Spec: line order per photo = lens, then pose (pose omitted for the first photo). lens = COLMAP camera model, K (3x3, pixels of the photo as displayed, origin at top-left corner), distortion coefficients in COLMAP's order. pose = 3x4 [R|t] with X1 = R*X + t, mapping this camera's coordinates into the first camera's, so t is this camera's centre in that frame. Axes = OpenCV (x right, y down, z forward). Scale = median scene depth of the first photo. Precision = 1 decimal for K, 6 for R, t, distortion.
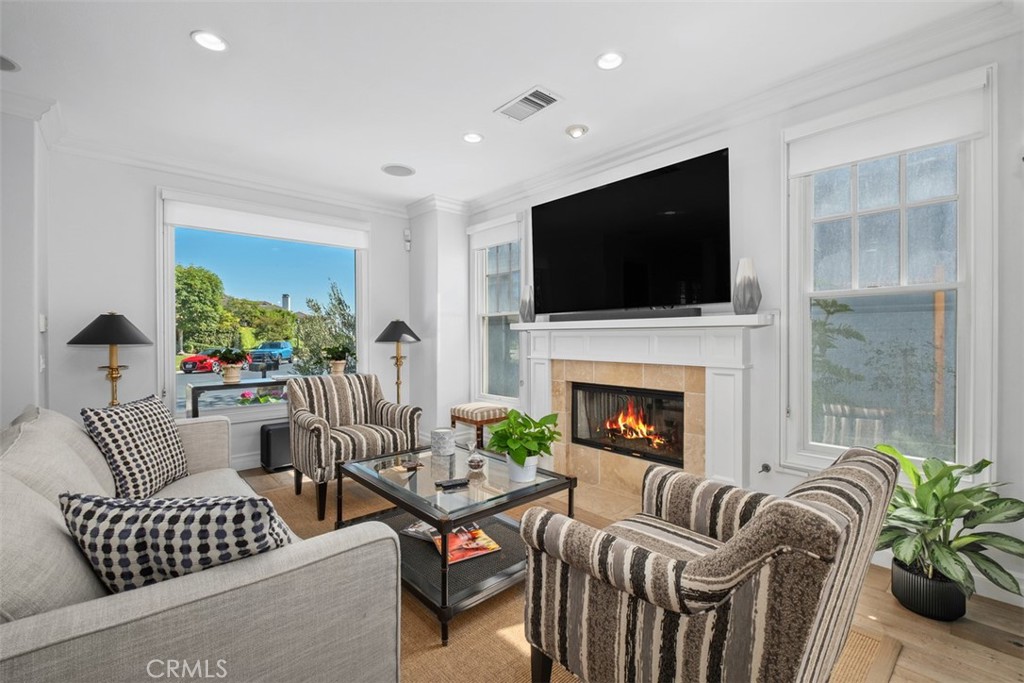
lens RADIAL K [[437.5, 0, 507.4], [0, 437.5, 337.9], [0, 0, 1]] dist [-0.006567, -0.000212]
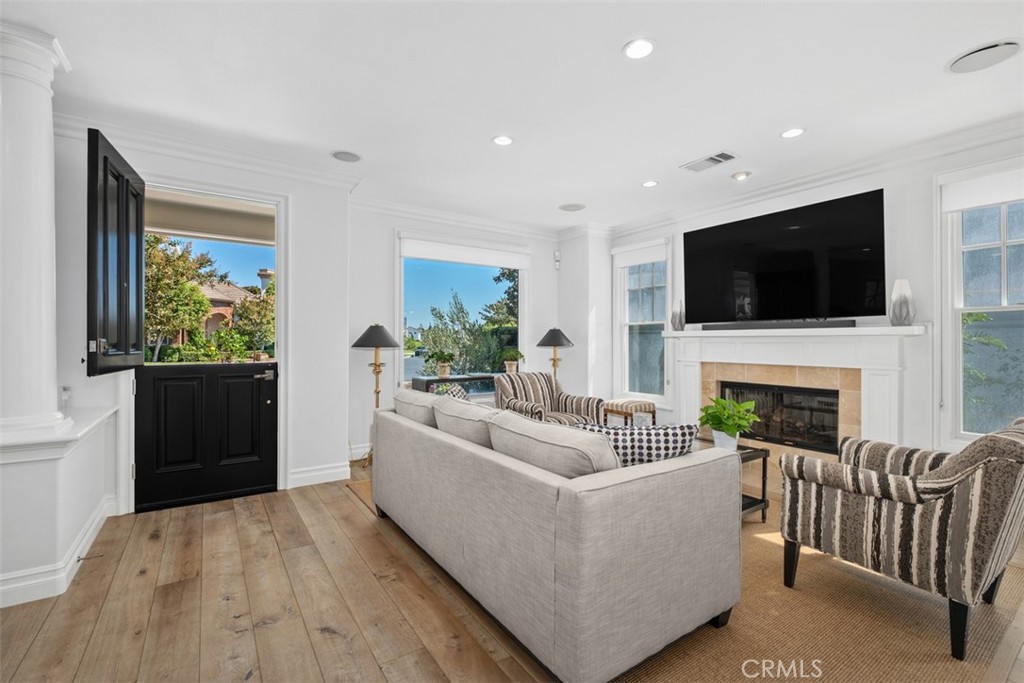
lens RADIAL K [[439.0, 0, 508.2], [0, 439.0, 339.1], [0, 0, 1]] dist [-0.010650, -0.000246]
pose [[0.989402, 0.003071, -0.145173, -0.362442], [-0.004345, 0.999955, -0.008454, -0.001176], [0.145140, 0.008995, 0.989370, -0.359254]]
